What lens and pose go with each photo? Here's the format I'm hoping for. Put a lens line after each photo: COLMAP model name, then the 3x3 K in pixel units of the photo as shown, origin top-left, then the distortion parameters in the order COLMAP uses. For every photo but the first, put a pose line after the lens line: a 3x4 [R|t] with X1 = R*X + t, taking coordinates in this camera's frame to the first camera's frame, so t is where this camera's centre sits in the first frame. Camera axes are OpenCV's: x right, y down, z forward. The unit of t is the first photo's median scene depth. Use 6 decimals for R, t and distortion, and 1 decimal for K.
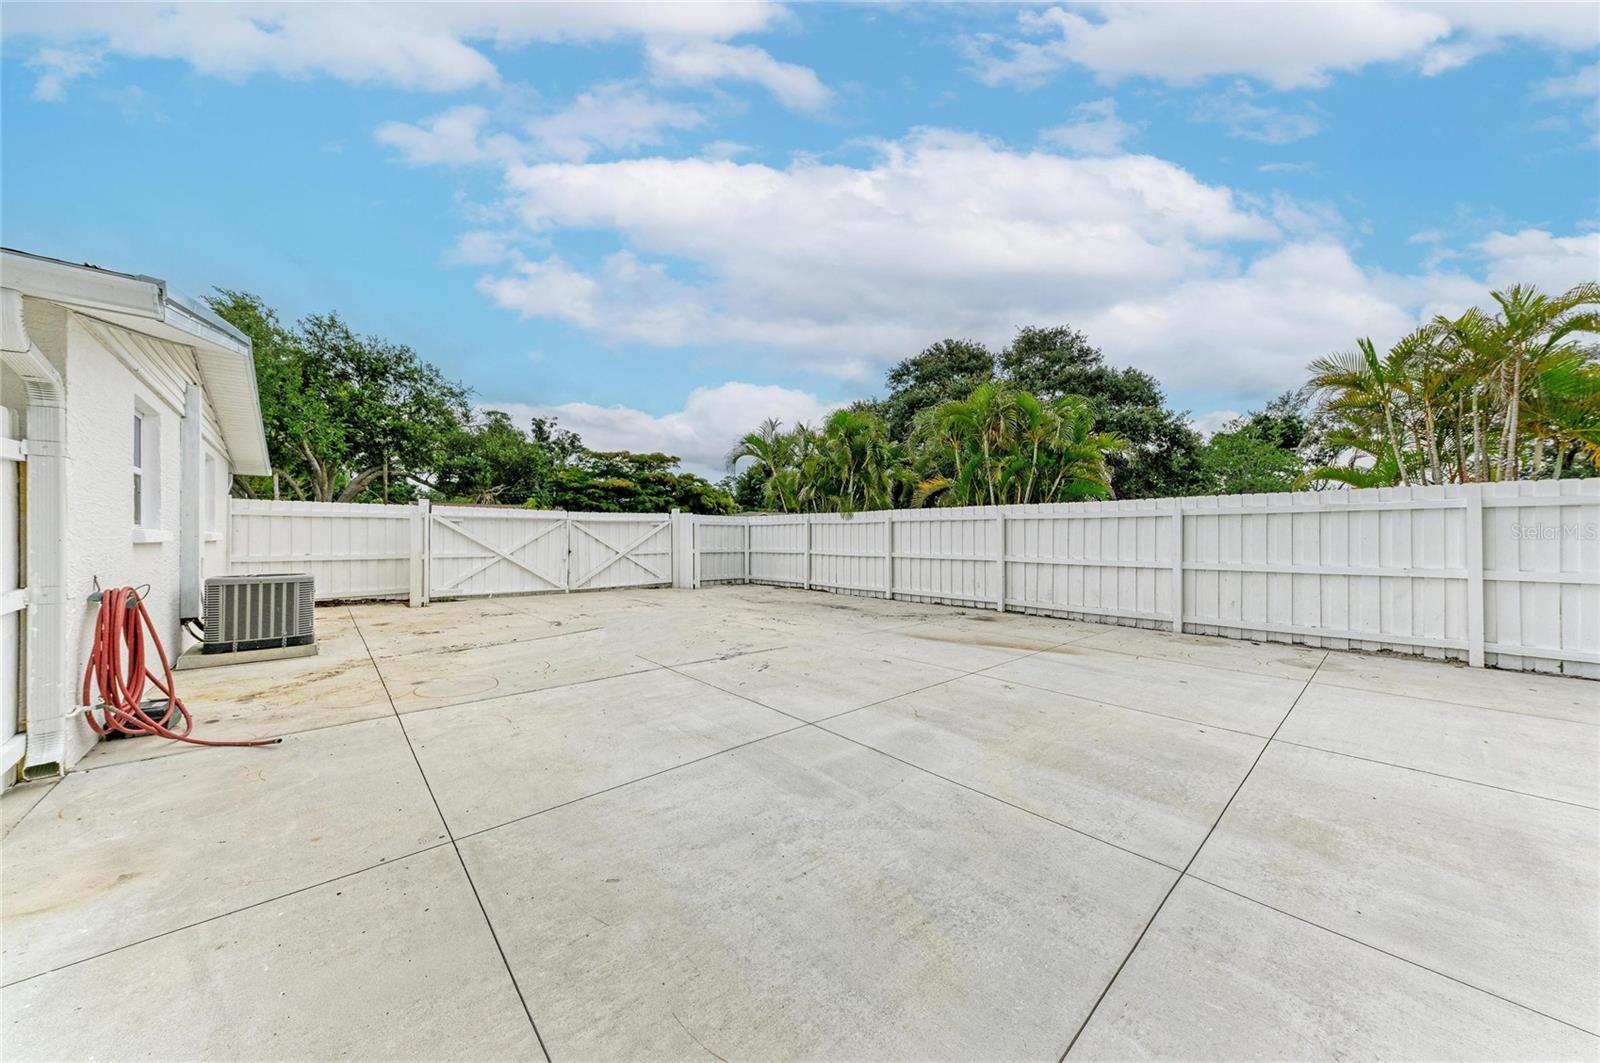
lens RADIAL K [[544.4, 0, 792.4], [0, 544.4, 533.0], [0, 0, 1]] dist [0.012976, -0.000607]
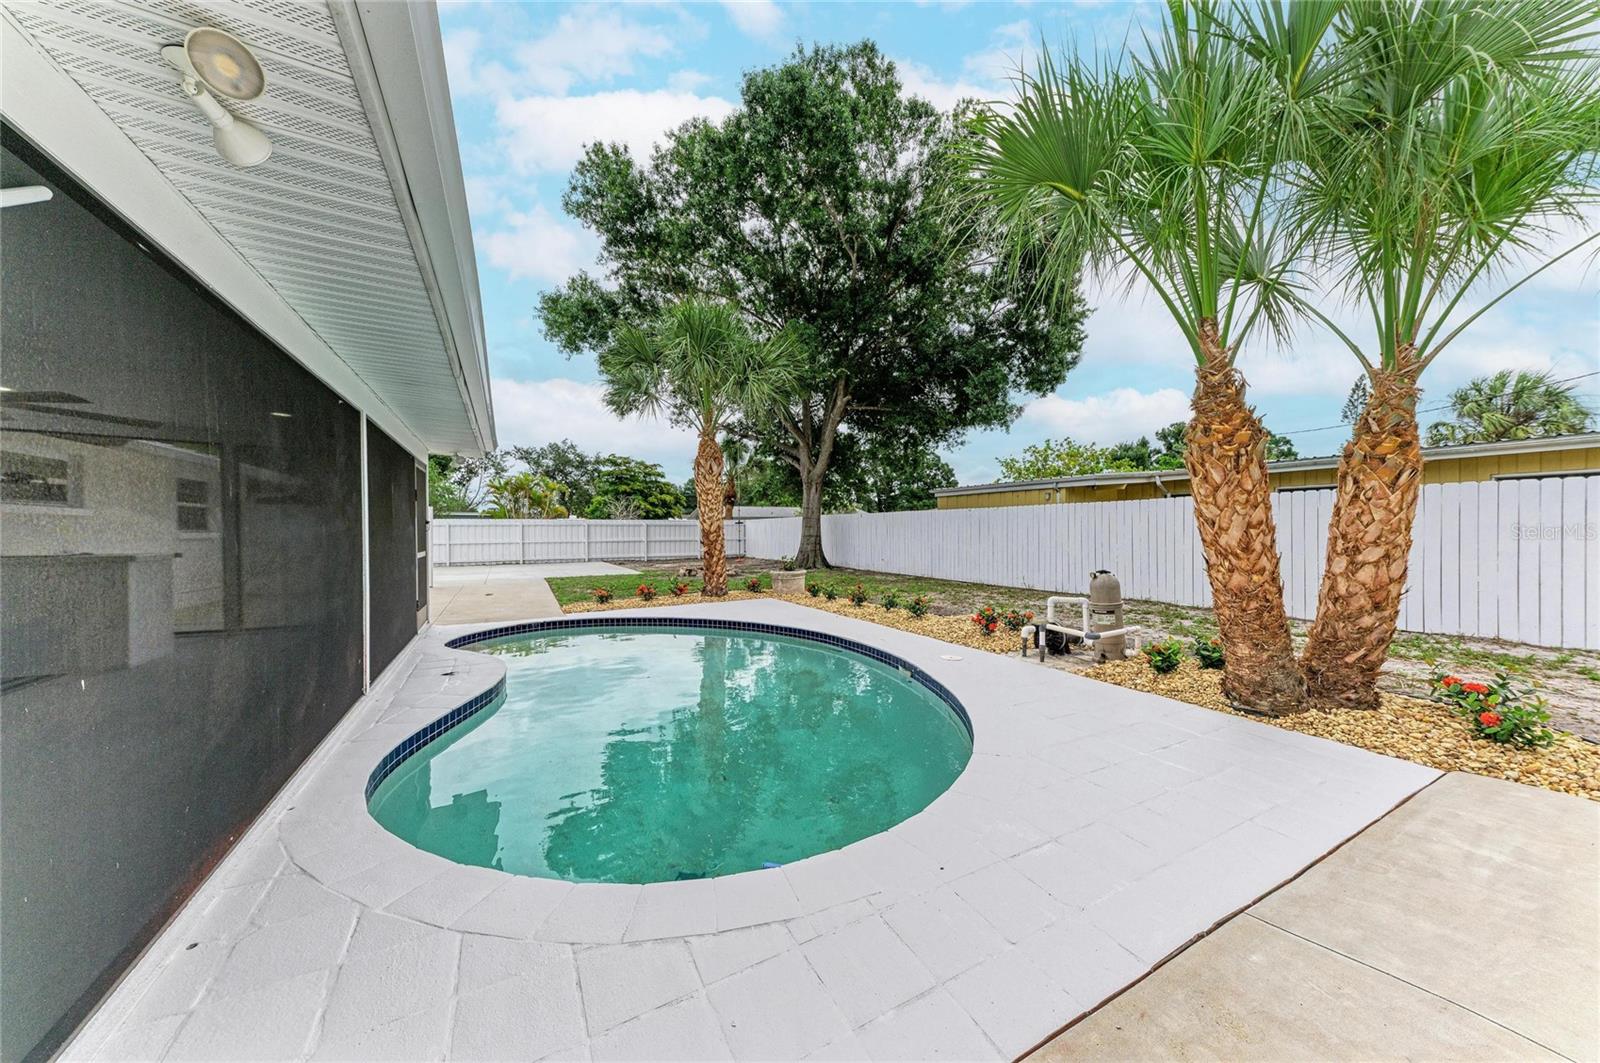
lens RADIAL K [[544.4, 0, 802.2], [0, 544.4, 534.3], [0, 0, 1]] dist [0.012976, -0.000607]
pose [[0.228169, -0.011164, 0.973558, -1.720508], [-0.001914, 0.999927, 0.011915, -0.023998], [-0.973620, -0.004582, 0.228131, -1.509716]]
